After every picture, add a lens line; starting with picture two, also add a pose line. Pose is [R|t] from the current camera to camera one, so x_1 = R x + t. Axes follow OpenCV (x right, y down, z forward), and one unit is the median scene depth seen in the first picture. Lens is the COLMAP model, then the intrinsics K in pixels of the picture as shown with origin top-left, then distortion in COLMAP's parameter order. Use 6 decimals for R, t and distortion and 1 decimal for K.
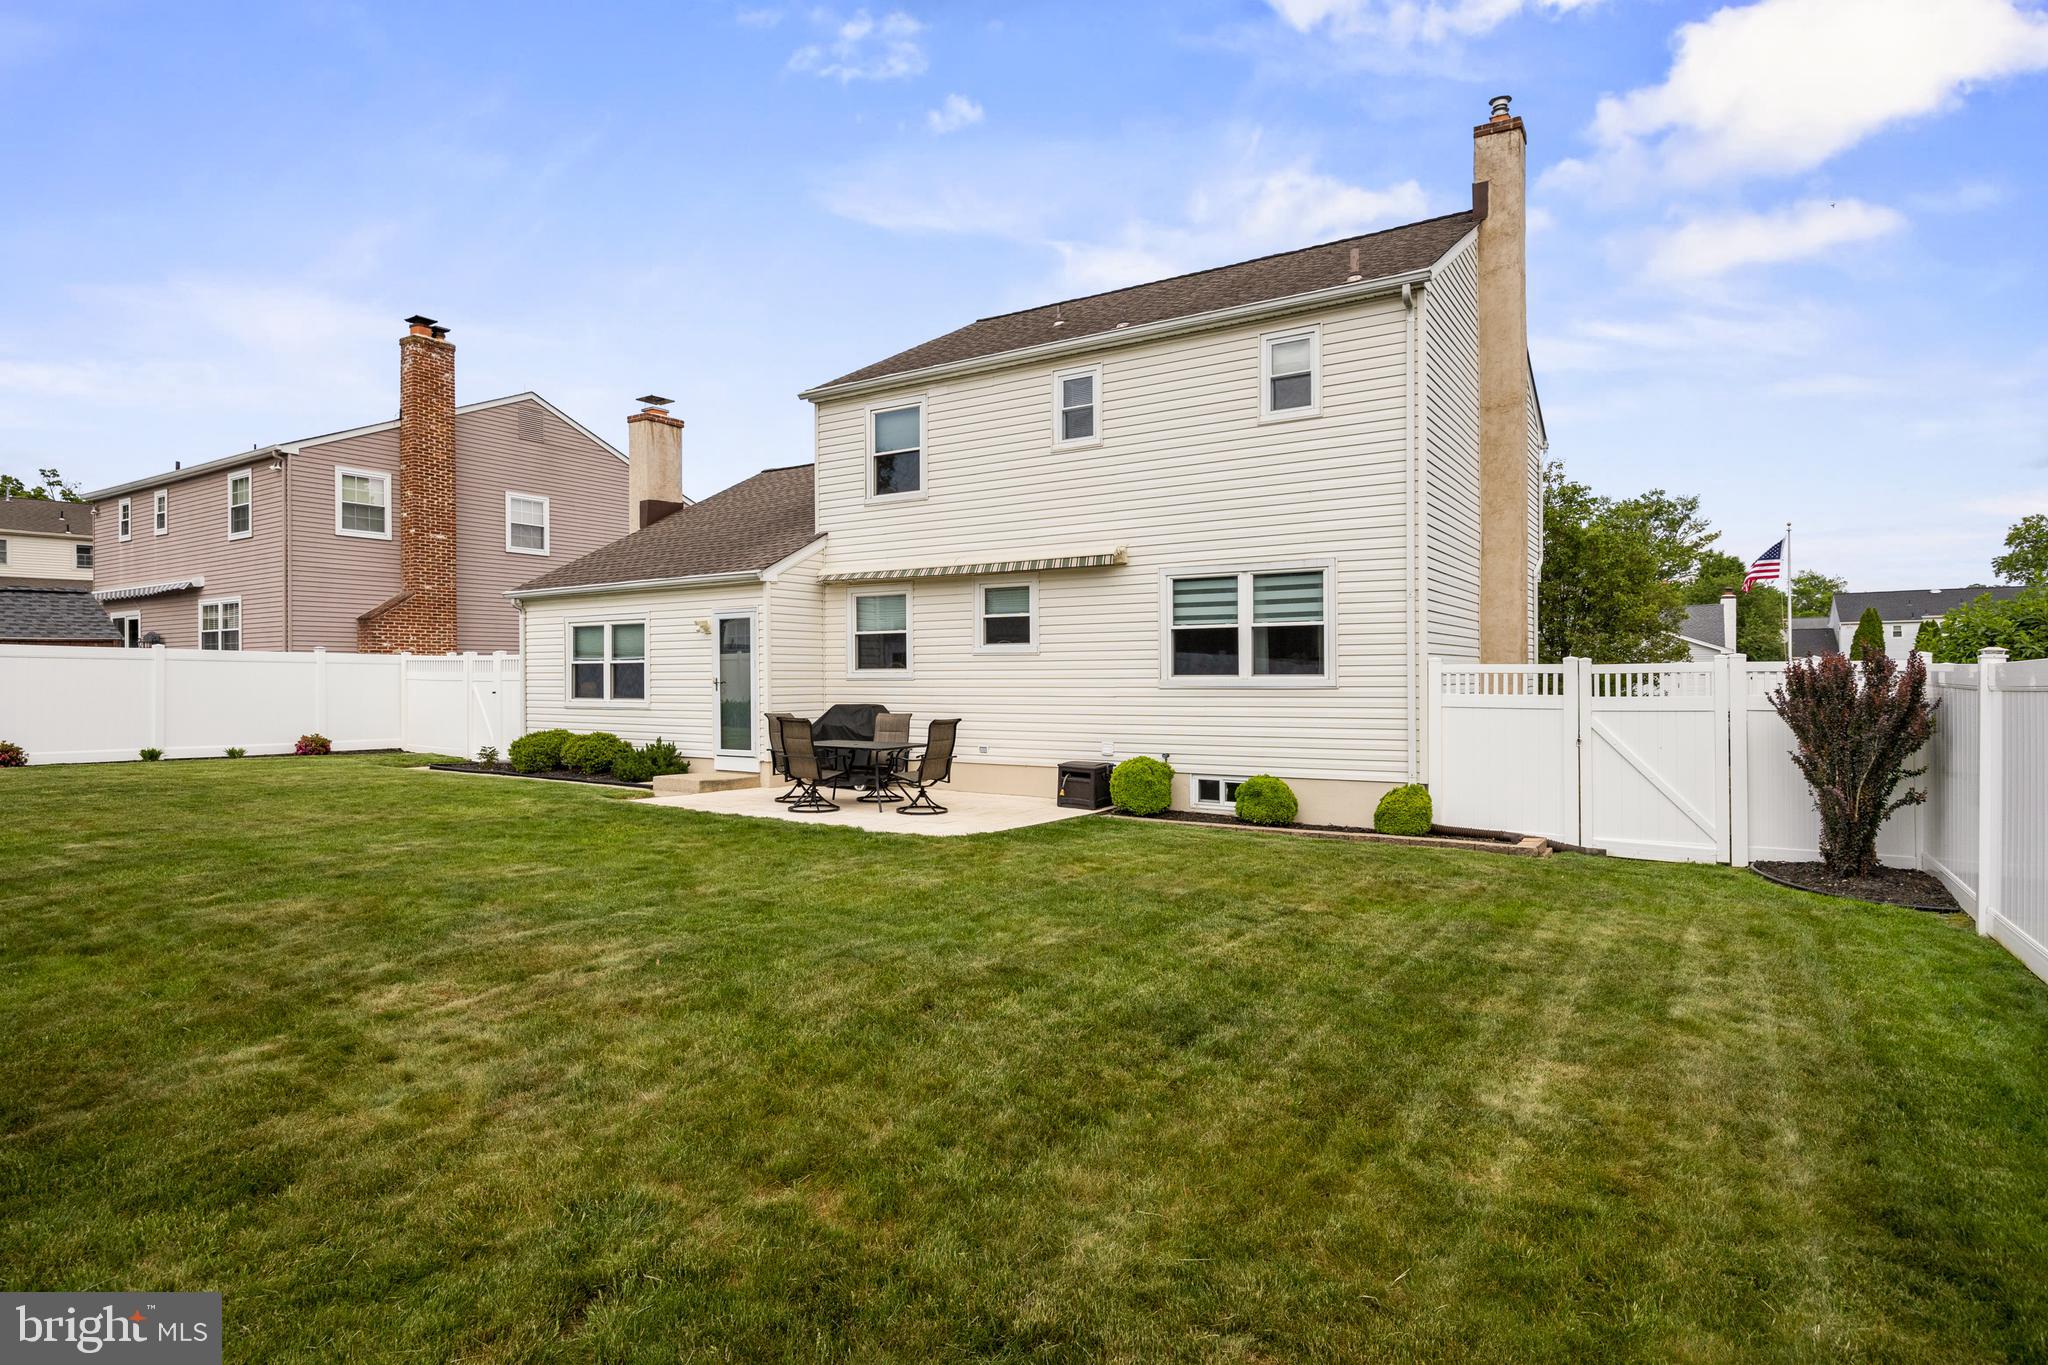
lens RADIAL K [[1101.6, 0, 1024.0], [0, 1101.6, 682.5], [0, 0, 1]] dist [0.001895, 0.000053]
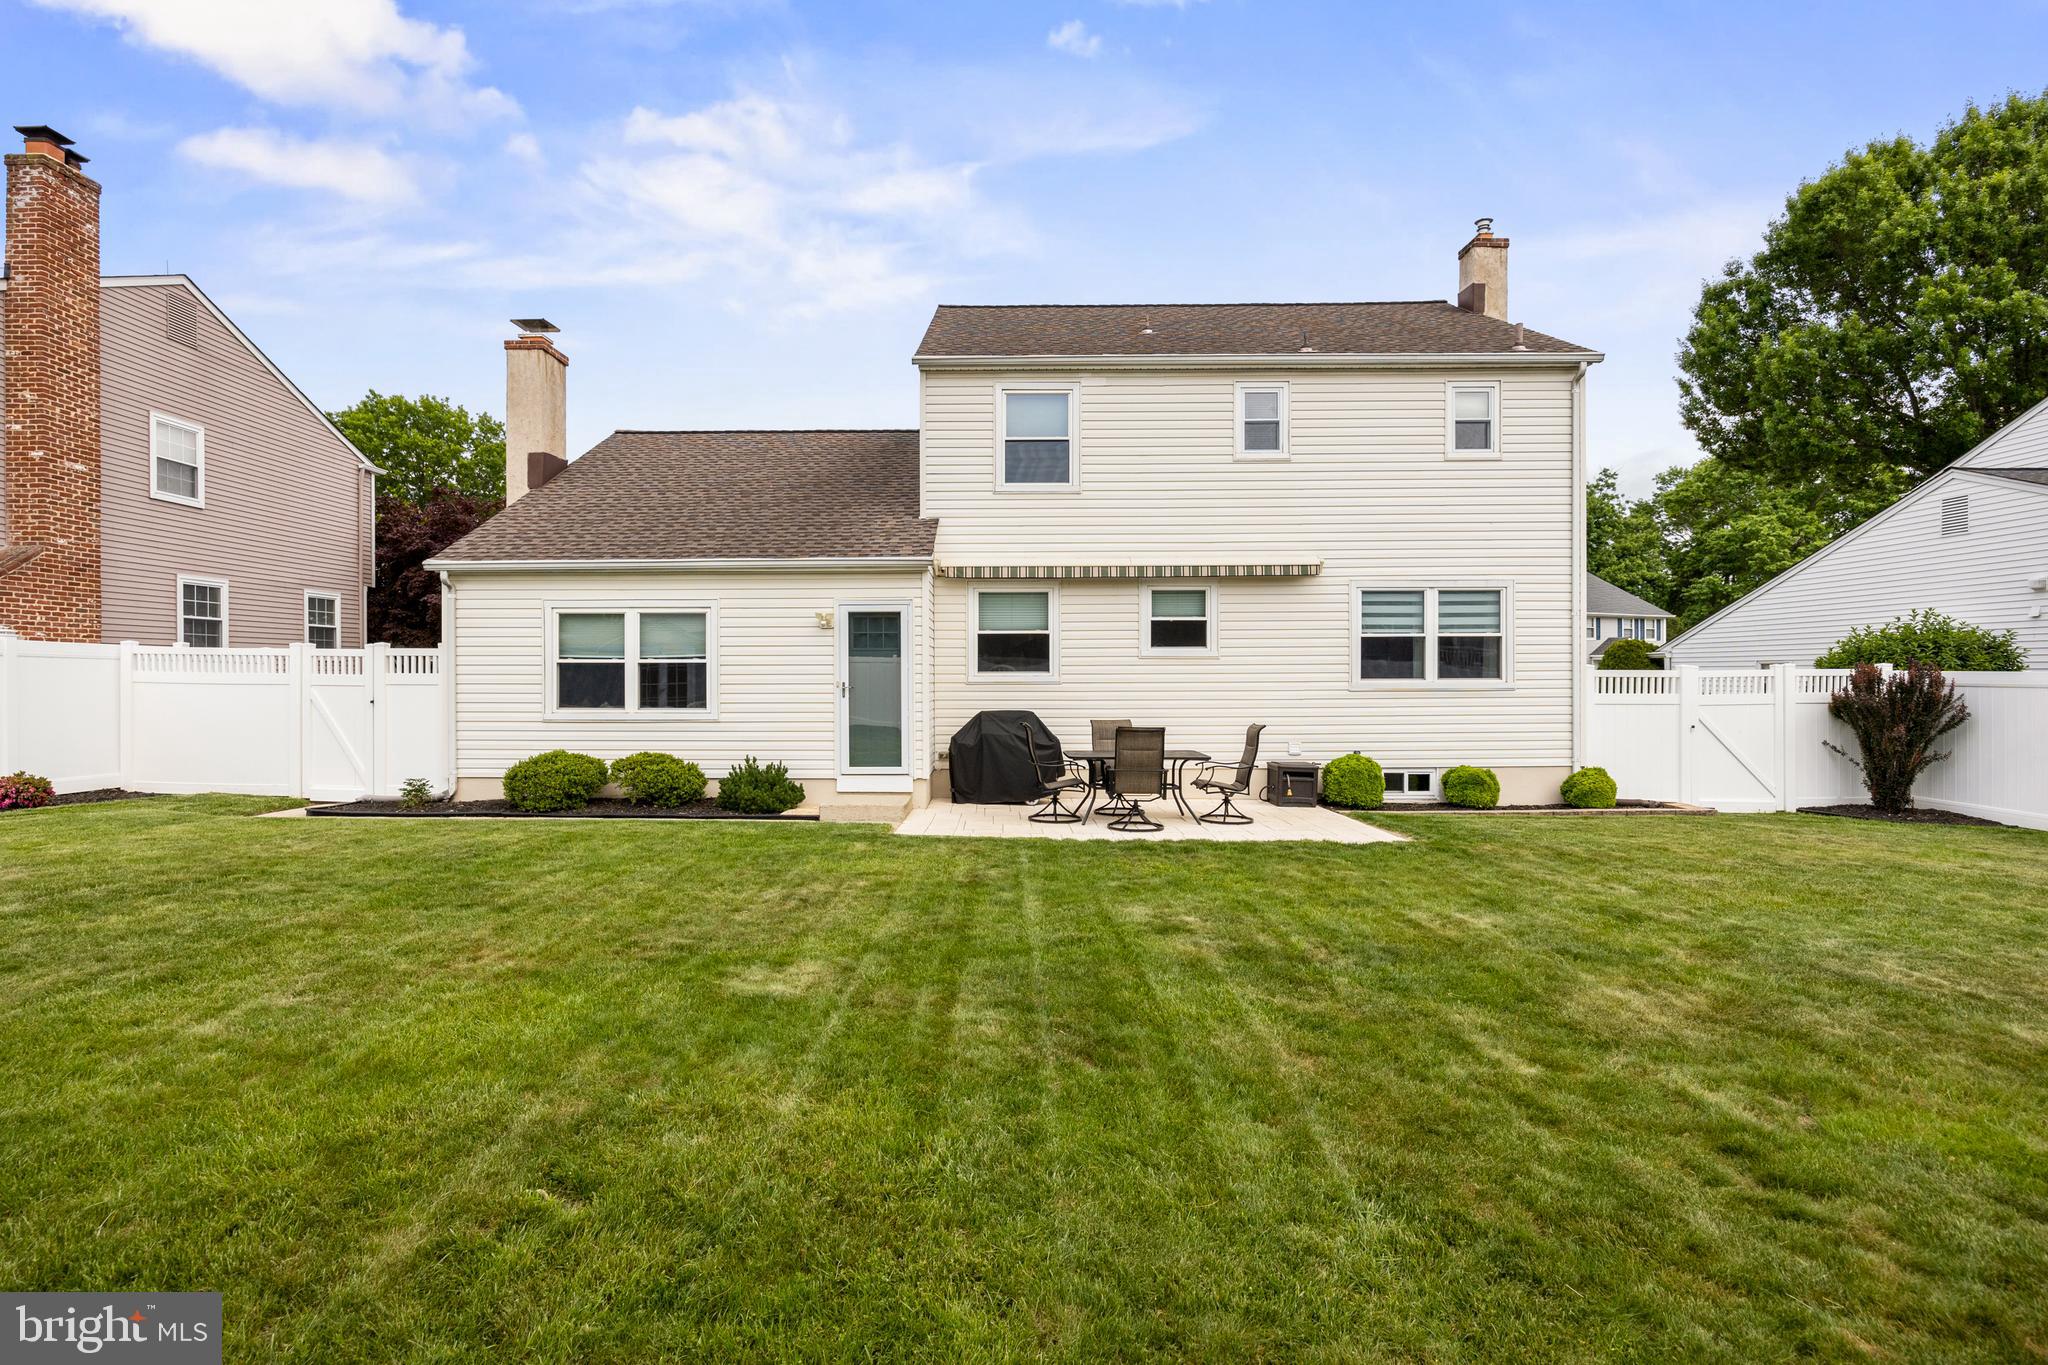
lens RADIAL K [[1005.1, 0, 1024.0], [0, 1005.1, 682.5], [0, 0, 1]] dist [-0.001747, -0.001615]
pose [[0.844426, -0.004446, 0.535654, -0.618979], [0.001545, 0.999982, 0.005864, -0.008437], [-0.535670, -0.004124, 0.844417, 0.304824]]
